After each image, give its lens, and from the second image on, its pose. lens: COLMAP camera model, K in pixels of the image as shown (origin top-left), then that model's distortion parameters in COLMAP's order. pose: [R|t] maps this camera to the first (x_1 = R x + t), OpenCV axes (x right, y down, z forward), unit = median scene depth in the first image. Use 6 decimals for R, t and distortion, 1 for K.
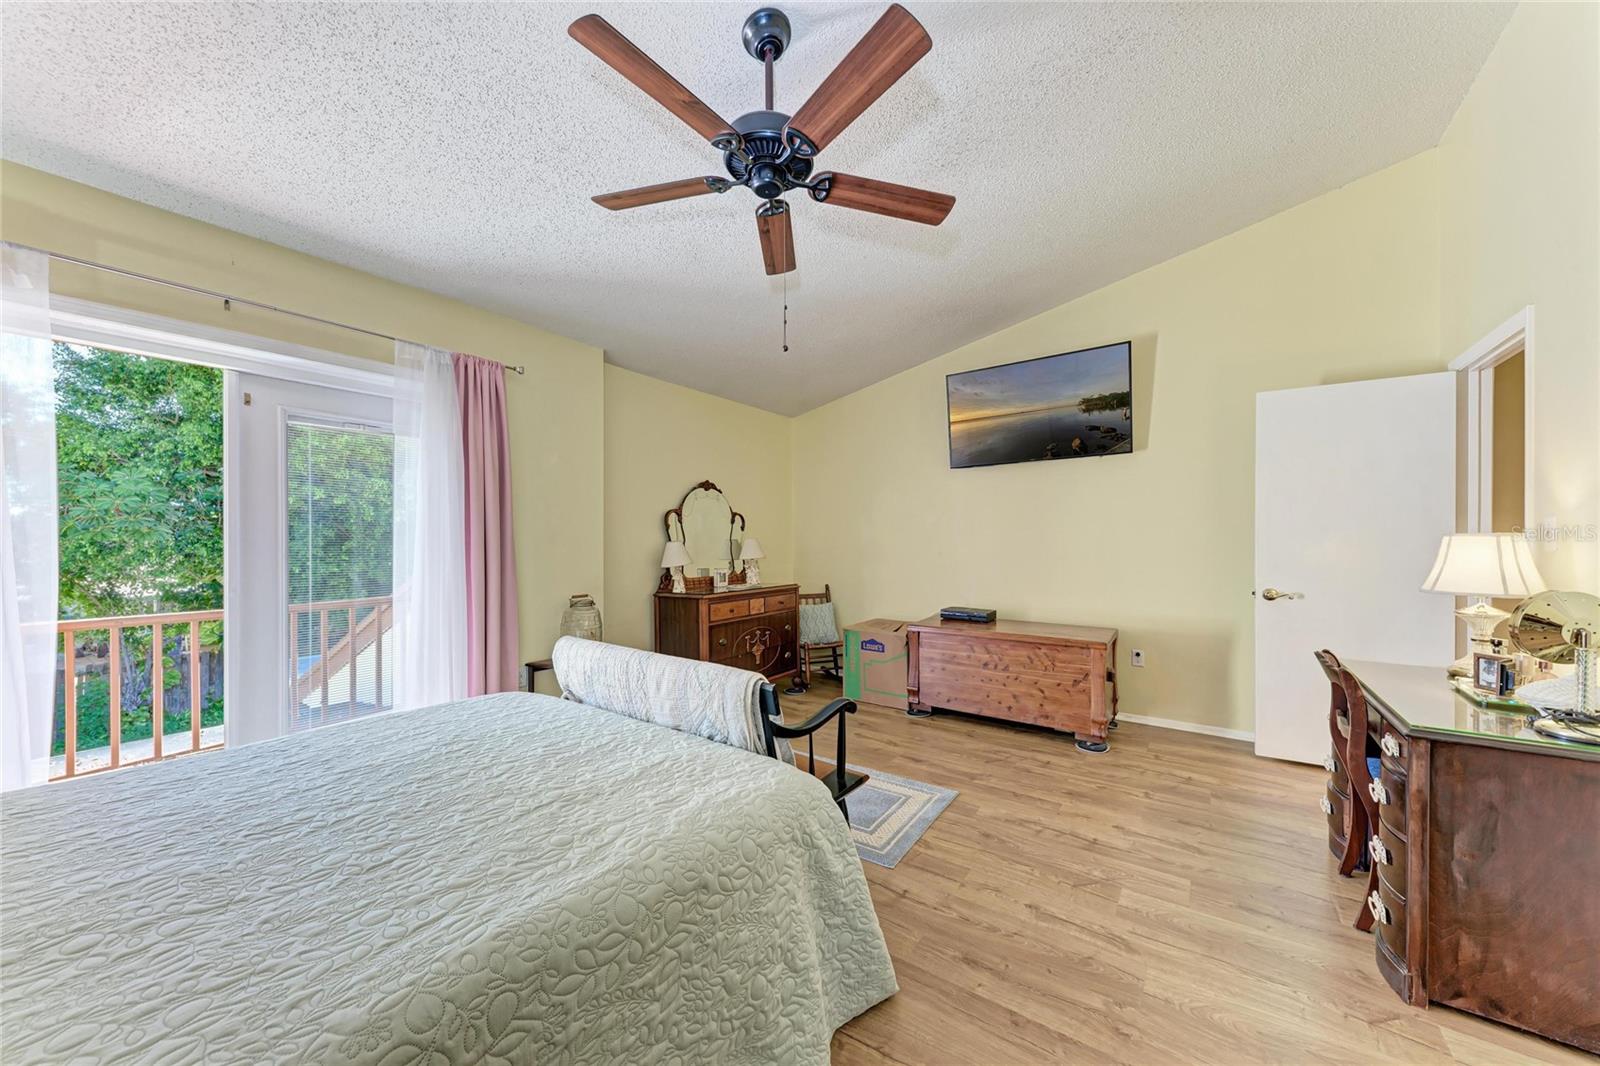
lens RADIAL K [[556.6, 0, 799.2], [0, 556.6, 544.2], [0, 0, 1]] dist [-0.000419, -0.000094]
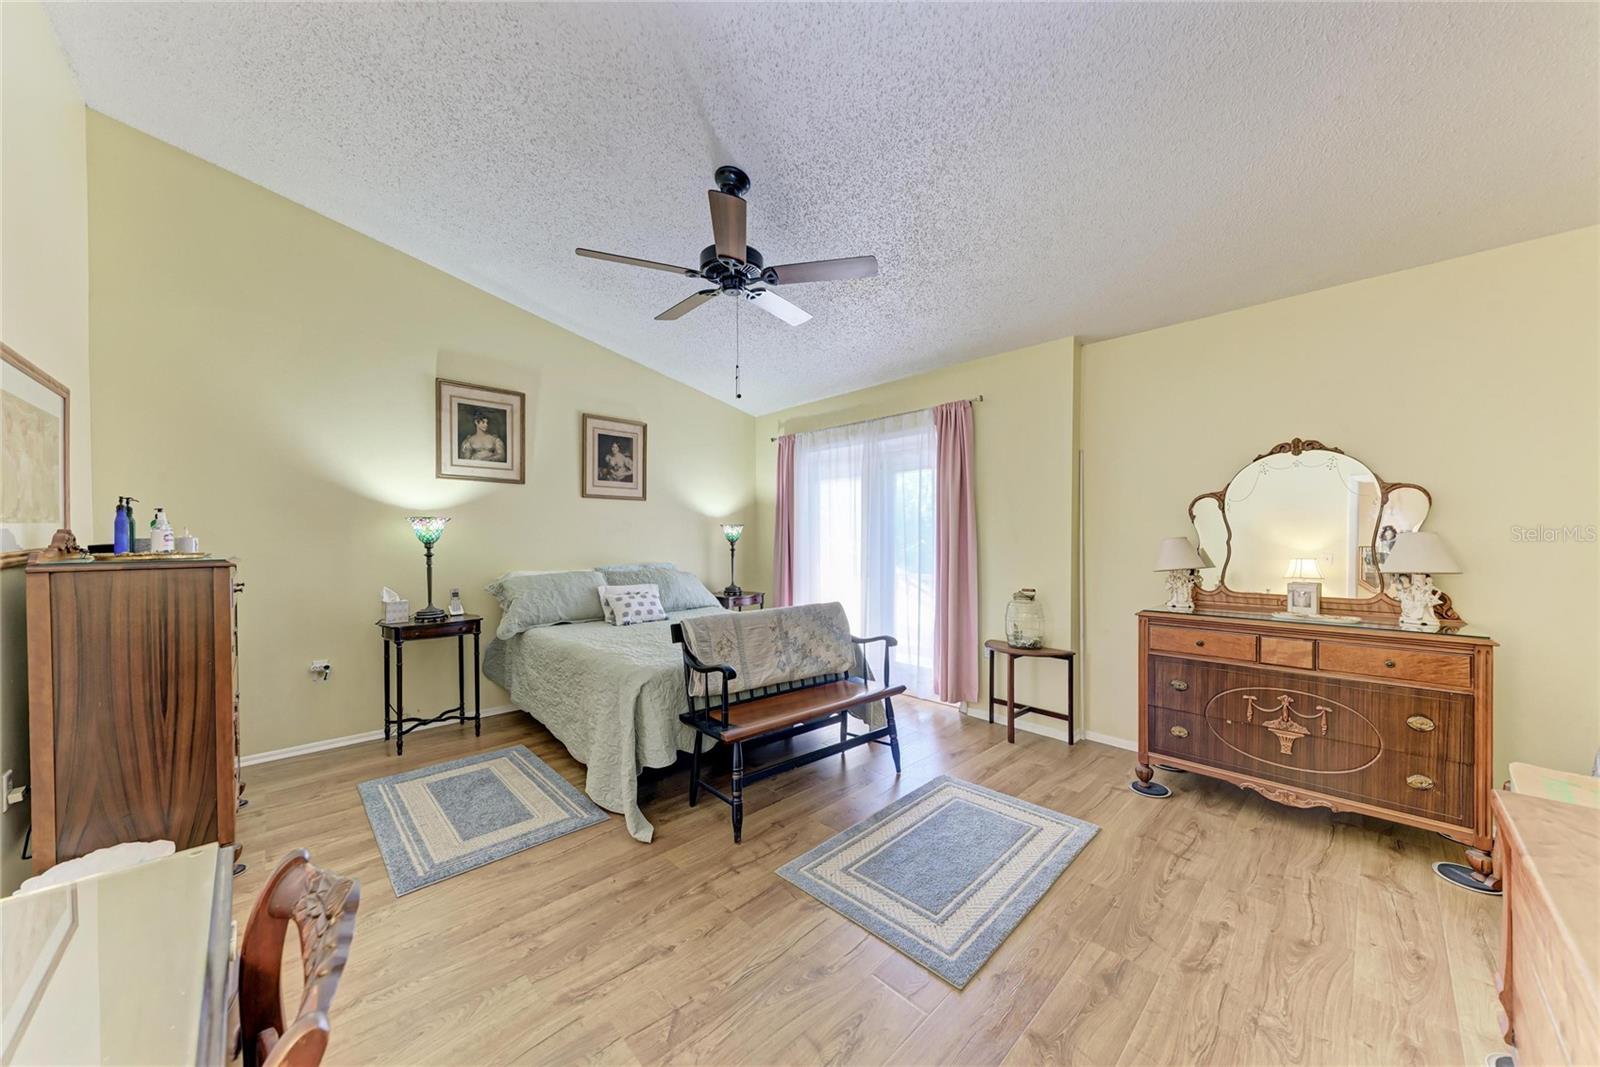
lens RADIAL K [[552.4, 0, 804.7], [0, 552.4, 537.4], [0, 0, 1]] dist [0.008351, -0.000190]
pose [[-0.169230, -0.001573, -0.985575, 0.623027], [-0.006227, 0.999980, -0.000527, -0.002246], [0.985557, 0.006048, -0.169236, 0.676169]]
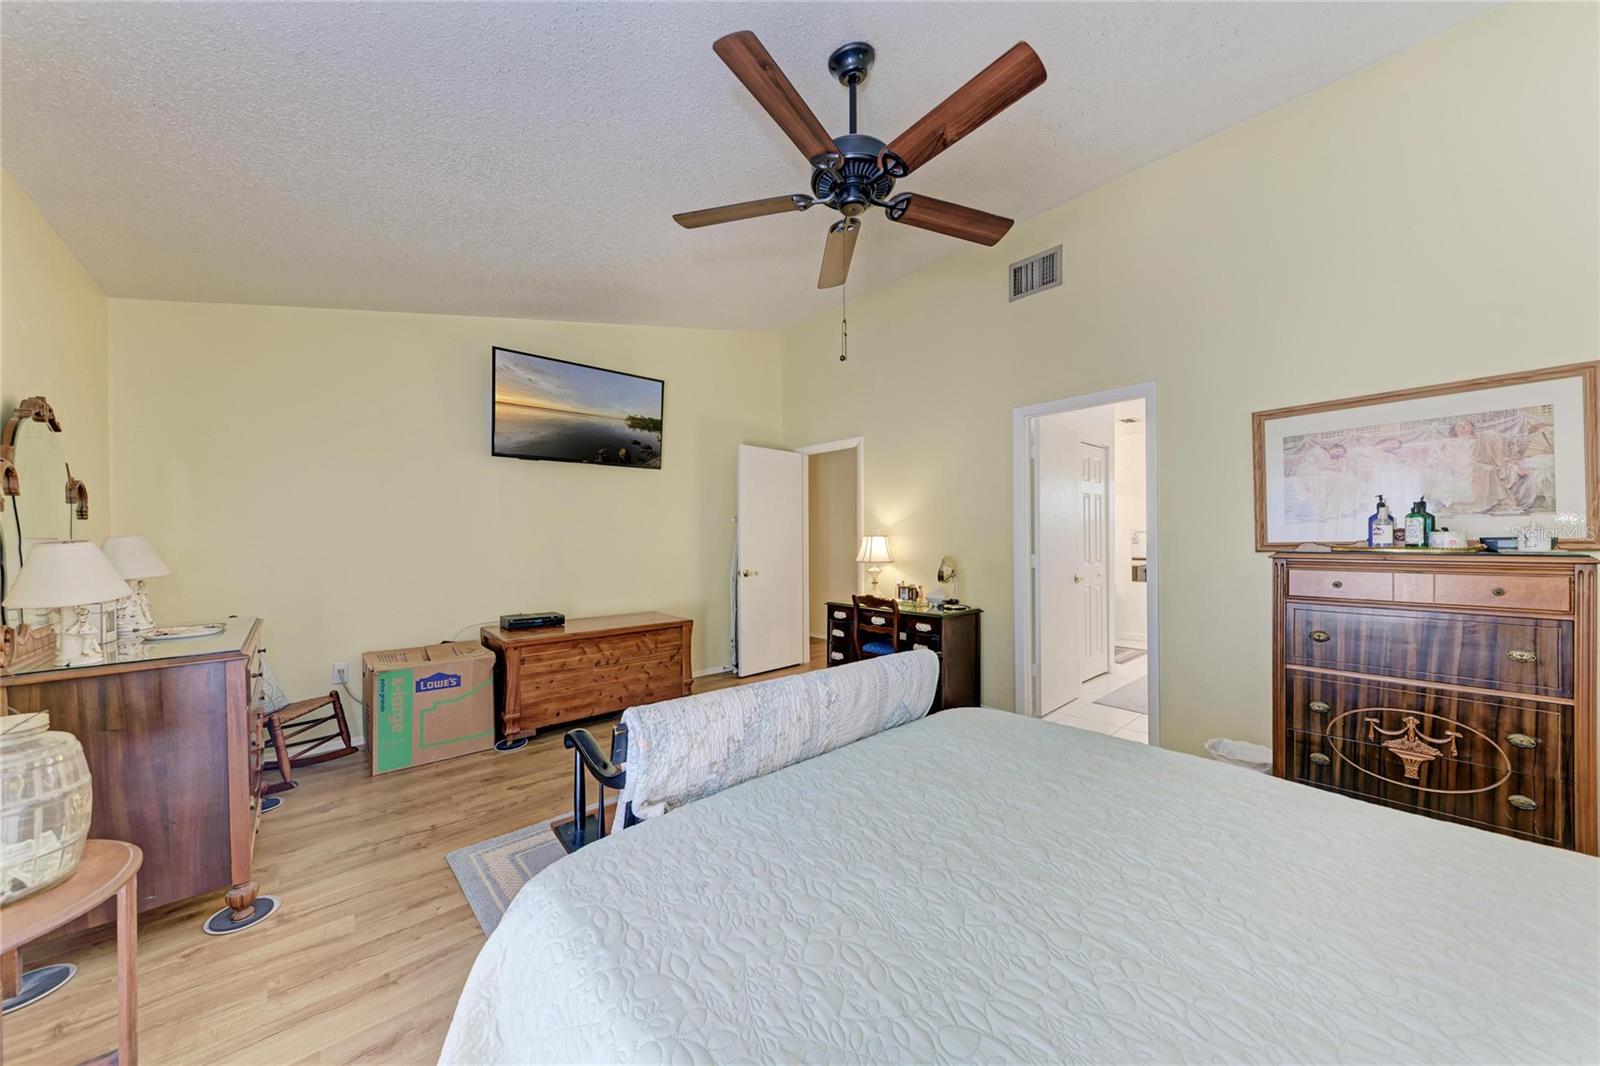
lens RADIAL K [[552.4, 0, 798.6], [0, 552.4, 539.8], [0, 0, 1]] dist [0.008351, -0.000190]
pose [[0.223442, 0.000194, 0.974717, -0.533505], [0.009624, 0.999951, -0.002405, 0.000943], [-0.974670, 0.009918, 0.223429, 0.415576]]
